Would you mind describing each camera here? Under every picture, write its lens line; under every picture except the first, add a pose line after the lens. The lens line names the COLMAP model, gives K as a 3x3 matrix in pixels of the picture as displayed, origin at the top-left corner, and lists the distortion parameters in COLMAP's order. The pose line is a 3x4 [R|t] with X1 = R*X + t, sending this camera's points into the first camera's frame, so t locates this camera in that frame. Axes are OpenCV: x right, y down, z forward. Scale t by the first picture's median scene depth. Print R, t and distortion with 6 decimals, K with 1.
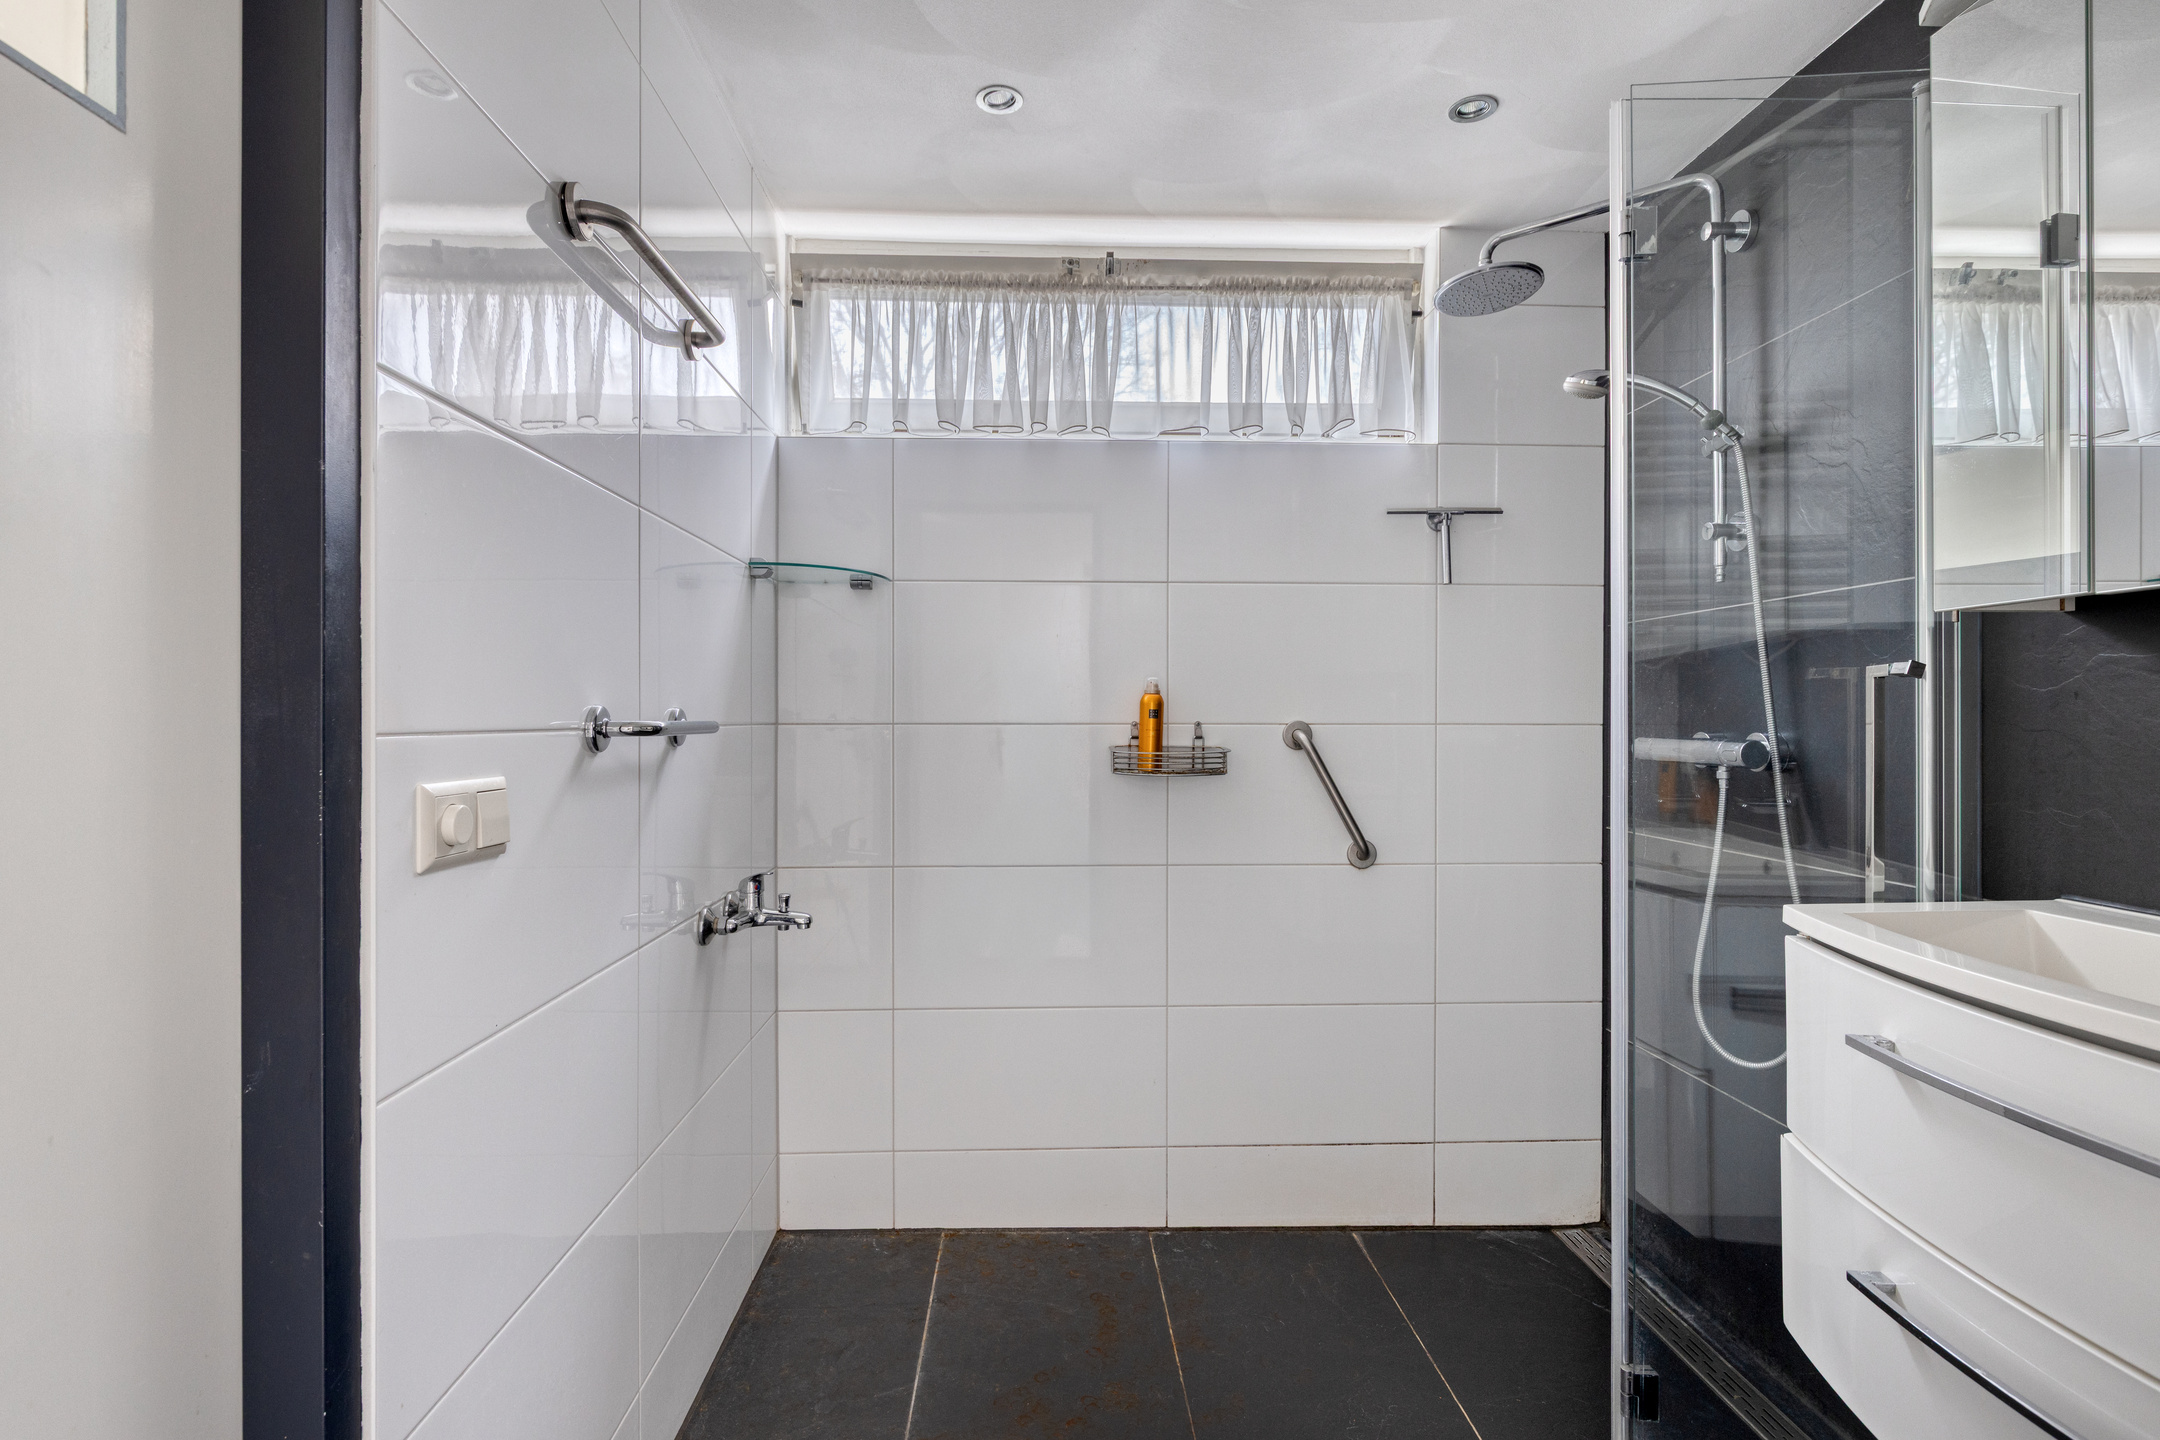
lens RADIAL K [[1089.4, 0, 1077.8], [0, 1089.4, 712.3], [0, 0, 1]] dist [0.003880, -0.010718]
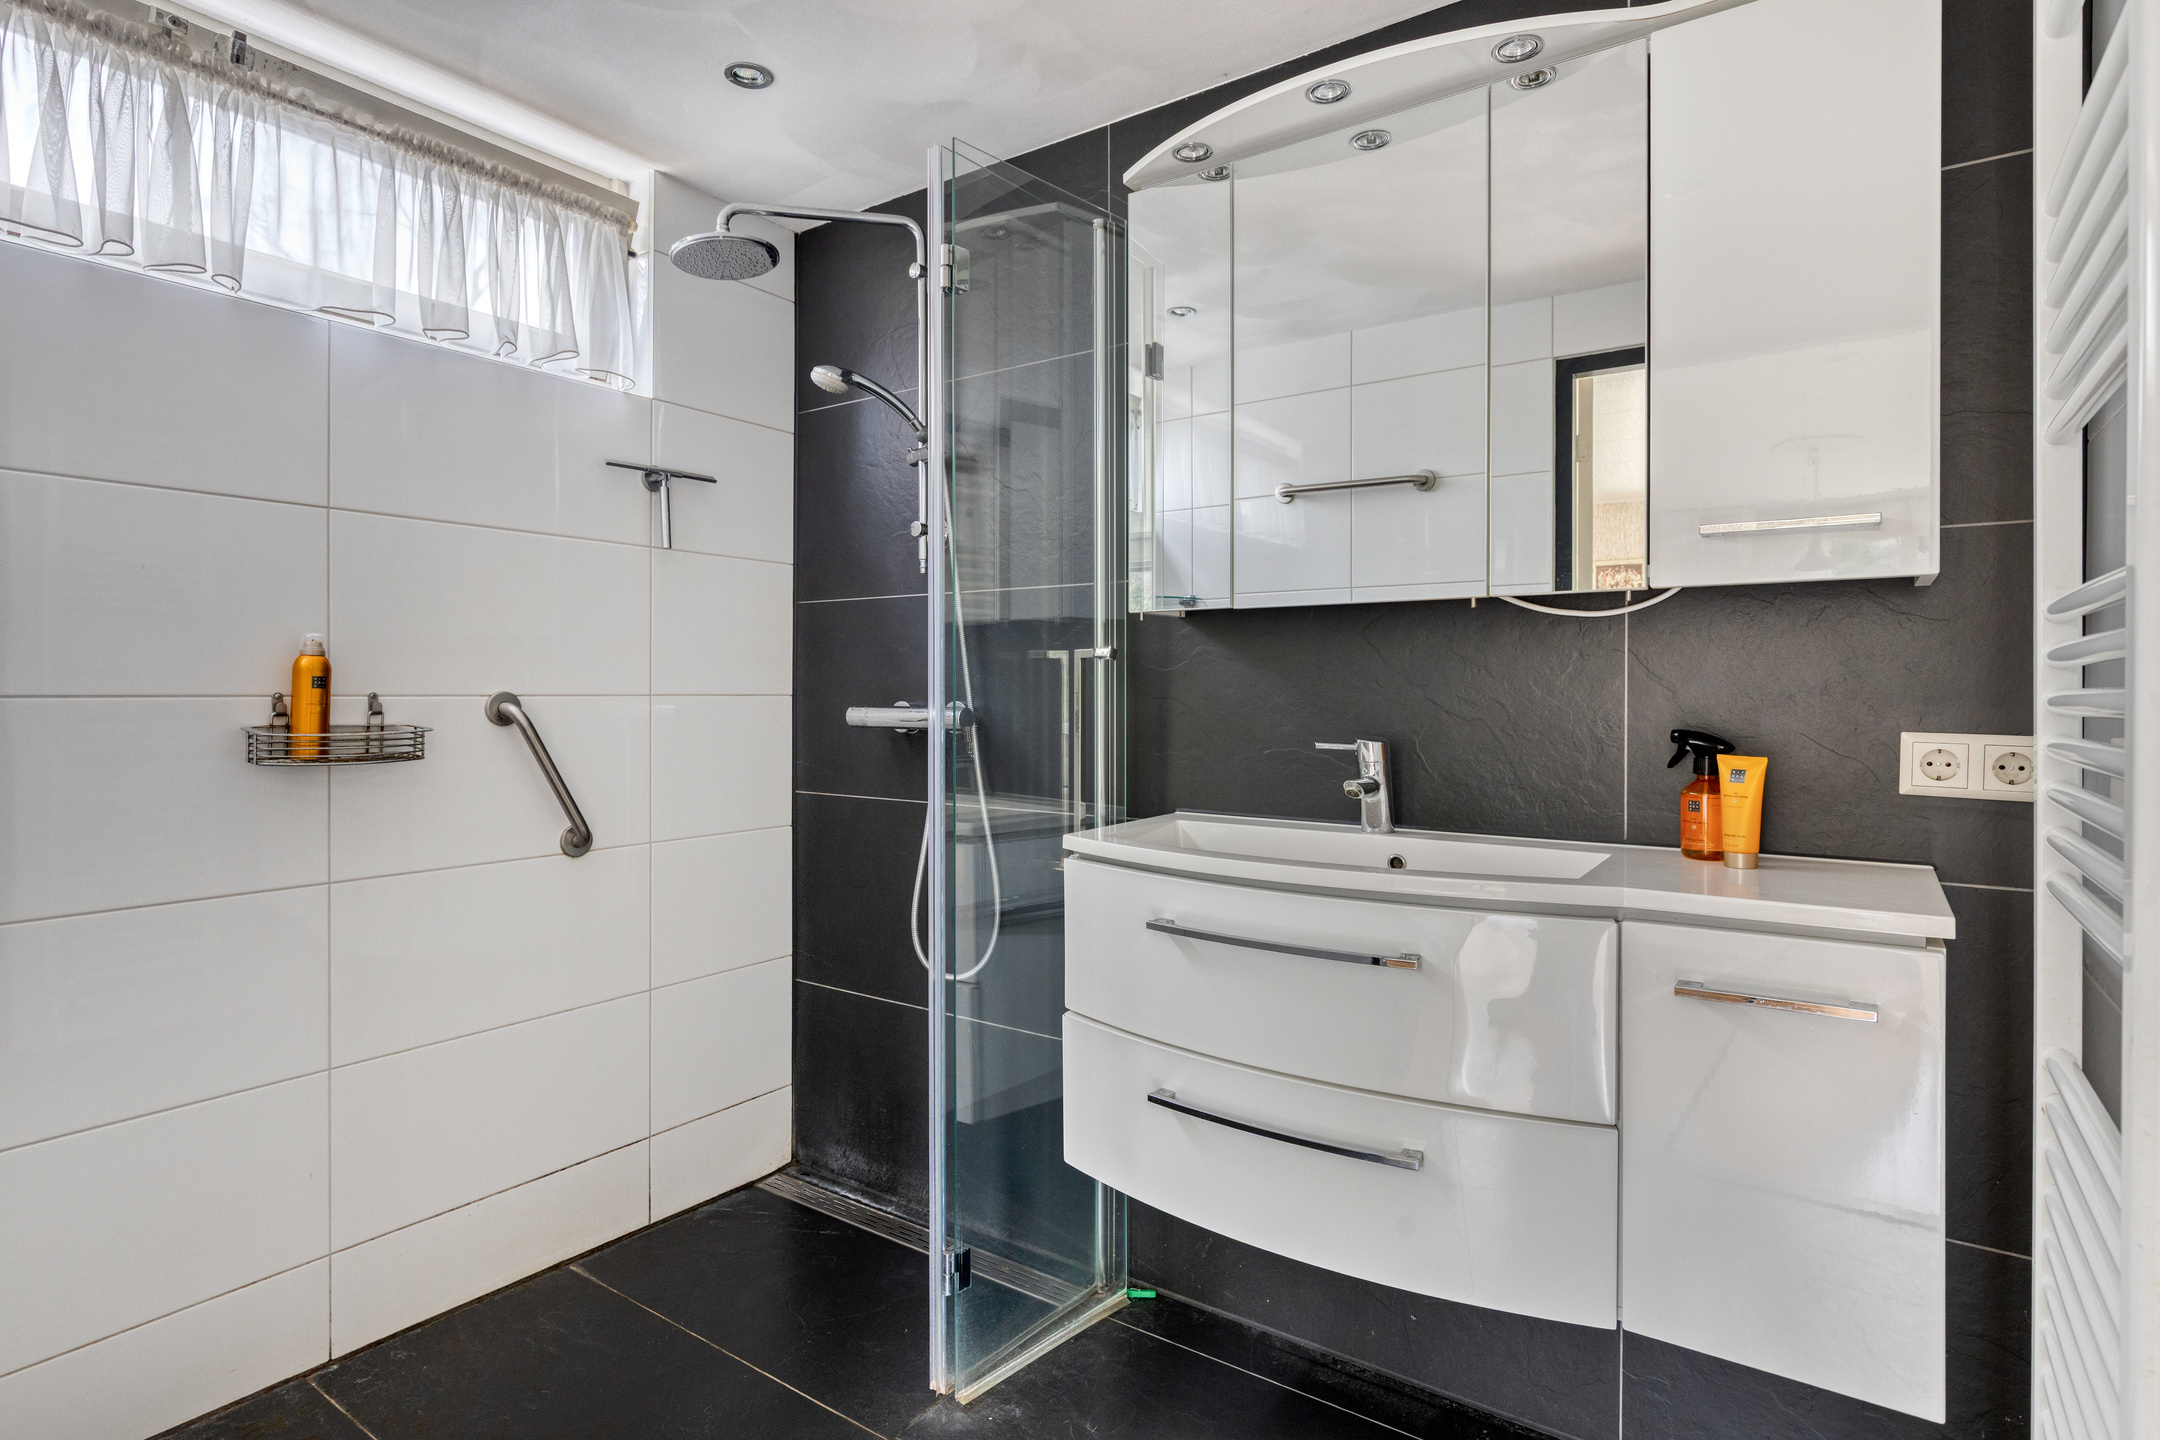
lens RADIAL K [[1142.4, 0, 1084.8], [0, 1142.4, 693.4], [0, 0, 1]] dist [0.001180, 0.000508]
pose [[0.586214, -0.001524, 0.810155, -0.256066], [-0.005565, 0.999967, 0.005907, 0.001353], [-0.810137, -0.007972, 0.586186, 0.113702]]
